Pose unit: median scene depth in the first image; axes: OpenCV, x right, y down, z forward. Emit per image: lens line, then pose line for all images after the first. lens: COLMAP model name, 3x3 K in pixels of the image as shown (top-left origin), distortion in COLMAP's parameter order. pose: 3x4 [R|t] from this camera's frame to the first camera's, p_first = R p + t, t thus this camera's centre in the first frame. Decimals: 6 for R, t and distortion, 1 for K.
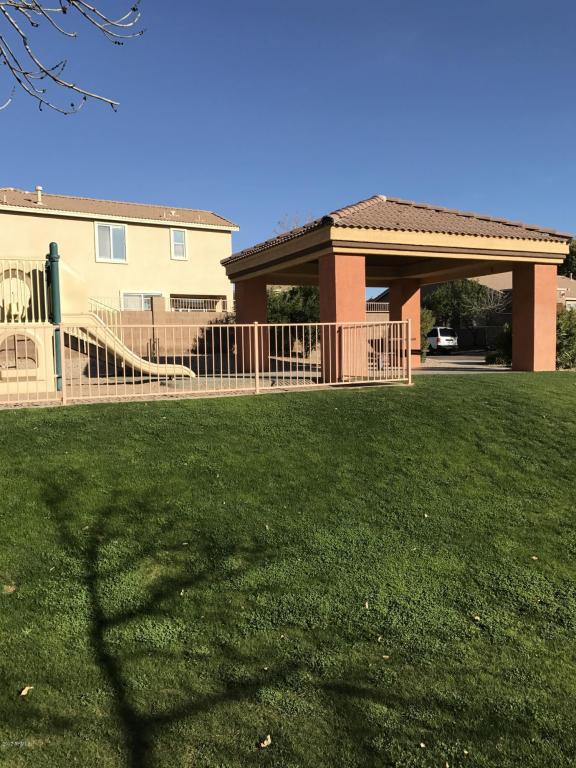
lens RADIAL K [[624.0, 0, 288.0], [0, 624.0, 384.0], [0, 0, 1]] dist [0.002134, -0.000682]
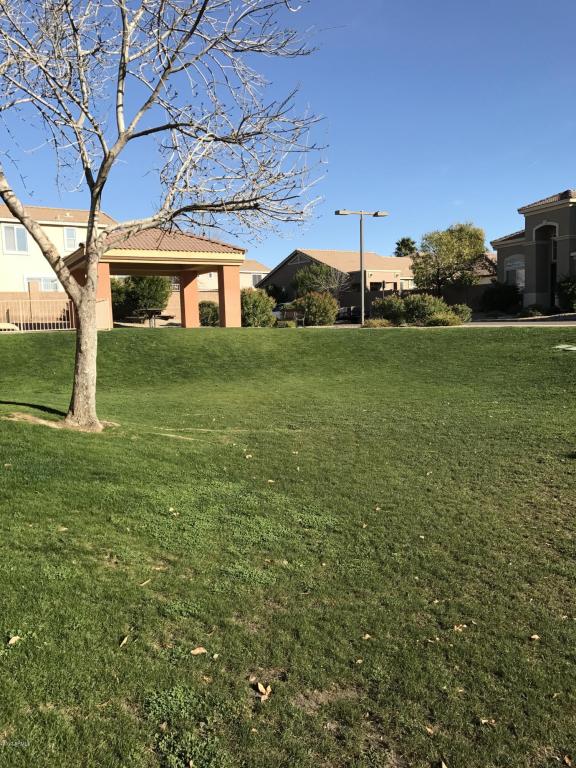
lens RADIAL K [[624.0, 0, 288.0], [0, 624.0, 384.0], [0, 0, 1]] dist [0.002134, -0.000682]
pose [[0.998966, -0.009855, 0.044389, 0.349862], [0.008099, 0.999184, 0.039561, 0.051096], [-0.044742, -0.039160, 0.998231, -0.546455]]
